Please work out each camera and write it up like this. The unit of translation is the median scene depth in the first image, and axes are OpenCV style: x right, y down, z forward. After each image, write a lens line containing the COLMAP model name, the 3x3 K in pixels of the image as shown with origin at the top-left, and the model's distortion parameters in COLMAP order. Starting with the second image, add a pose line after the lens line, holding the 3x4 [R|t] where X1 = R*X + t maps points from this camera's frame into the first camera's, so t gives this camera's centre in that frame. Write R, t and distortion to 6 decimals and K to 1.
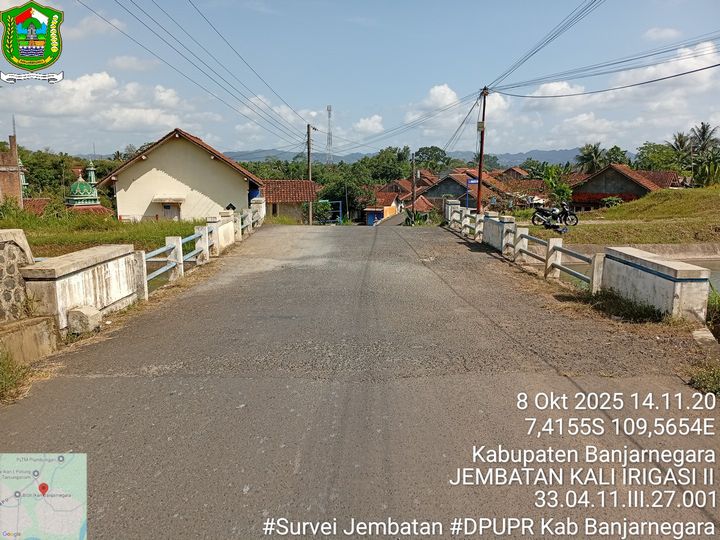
lens RADIAL K [[554.2, 0, 360.0], [0, 554.2, 270.0], [0, 0, 1]] dist [0.085635, -0.174578]
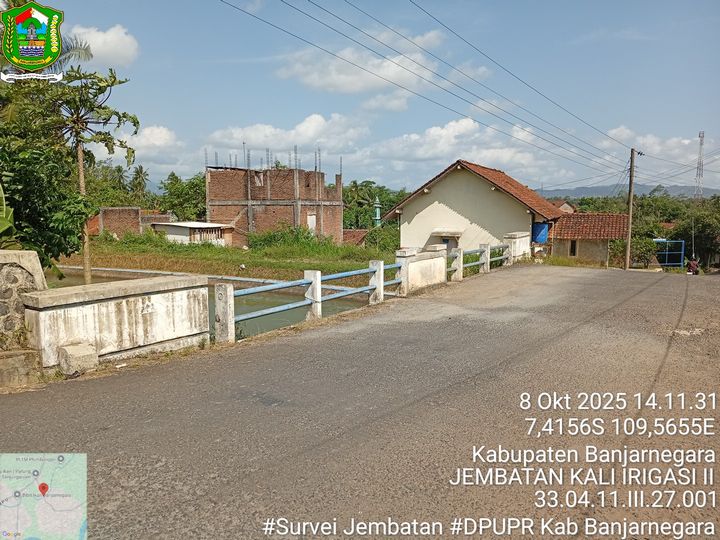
lens RADIAL K [[554.2, 0, 360.0], [0, 554.2, 270.0], [0, 0, 1]] dist [0.085635, -0.174578]
pose [[0.821921, 0.062391, -0.566174, 0.125633], [-0.098419, 0.994589, -0.033275, -0.022719], [0.561035, 0.083072, 0.823613, 0.190750]]
